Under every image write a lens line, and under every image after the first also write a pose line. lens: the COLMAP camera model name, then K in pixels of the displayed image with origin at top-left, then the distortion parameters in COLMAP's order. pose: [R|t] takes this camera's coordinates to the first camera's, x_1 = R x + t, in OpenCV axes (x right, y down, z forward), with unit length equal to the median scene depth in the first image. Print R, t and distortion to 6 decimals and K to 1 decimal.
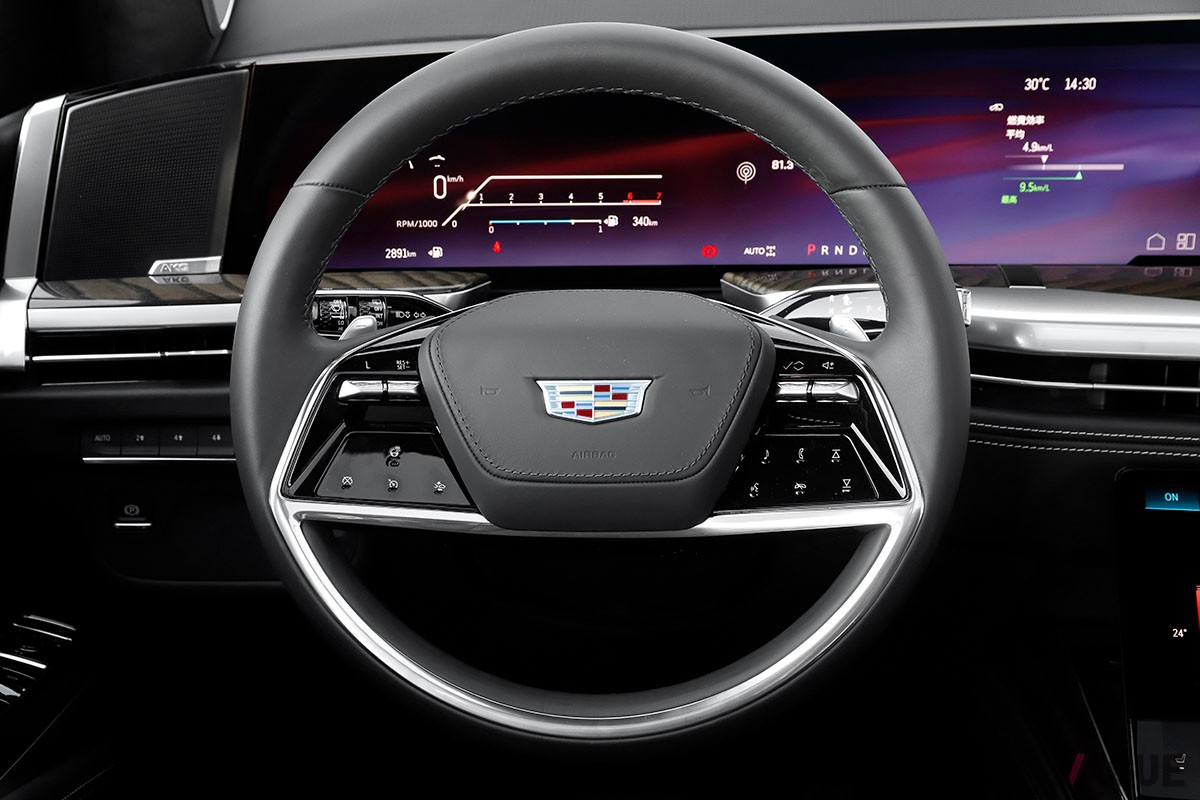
lens RADIAL K [[1952.2, 0, 600.0], [0, 1952.2, 400.0], [0, 0, 1]] dist [0.221081, 0.213056]
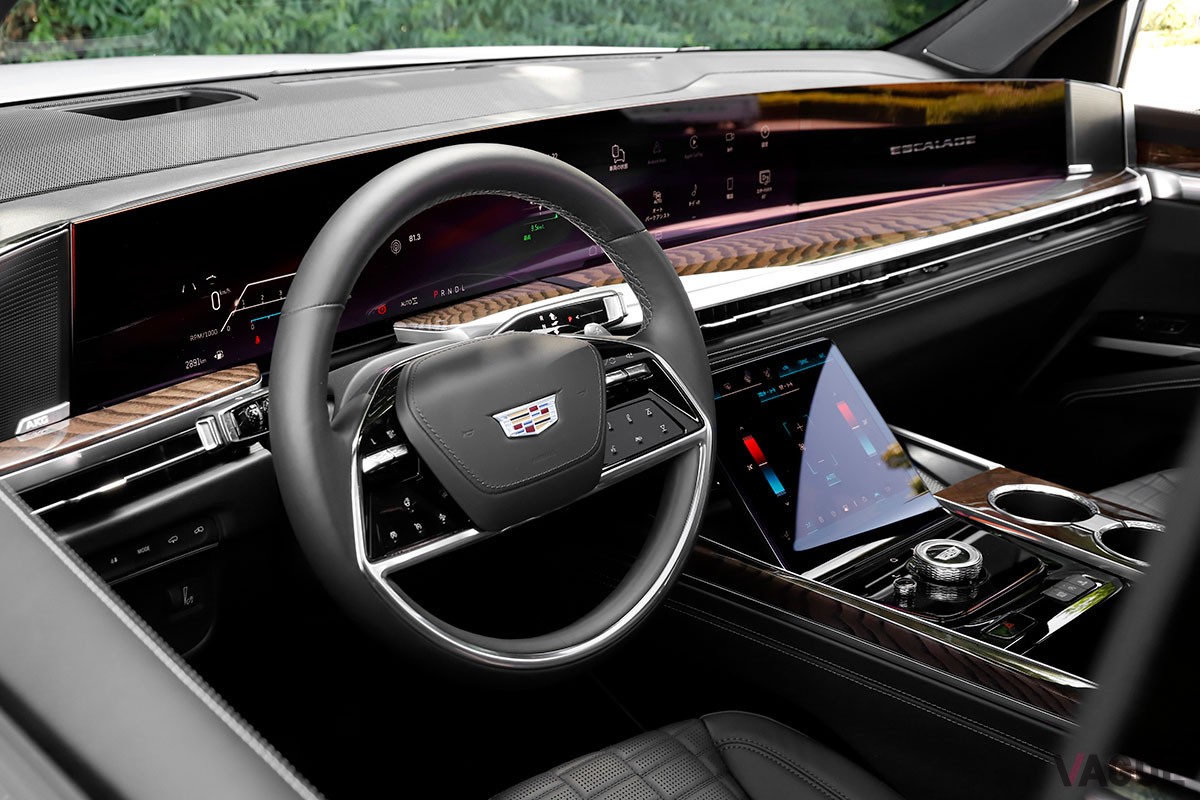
lens RADIAL K [[1341.0, 0, 600.3], [0, 1341.0, 419.2], [0, 0, 1]] dist [0.023042, 0.352512]
pose [[0.656079, -0.258728, 0.708957, -0.567496], [0.232800, 0.962970, 0.135992, -0.103159], [-0.717888, 0.075824, 0.692017, 0.286321]]
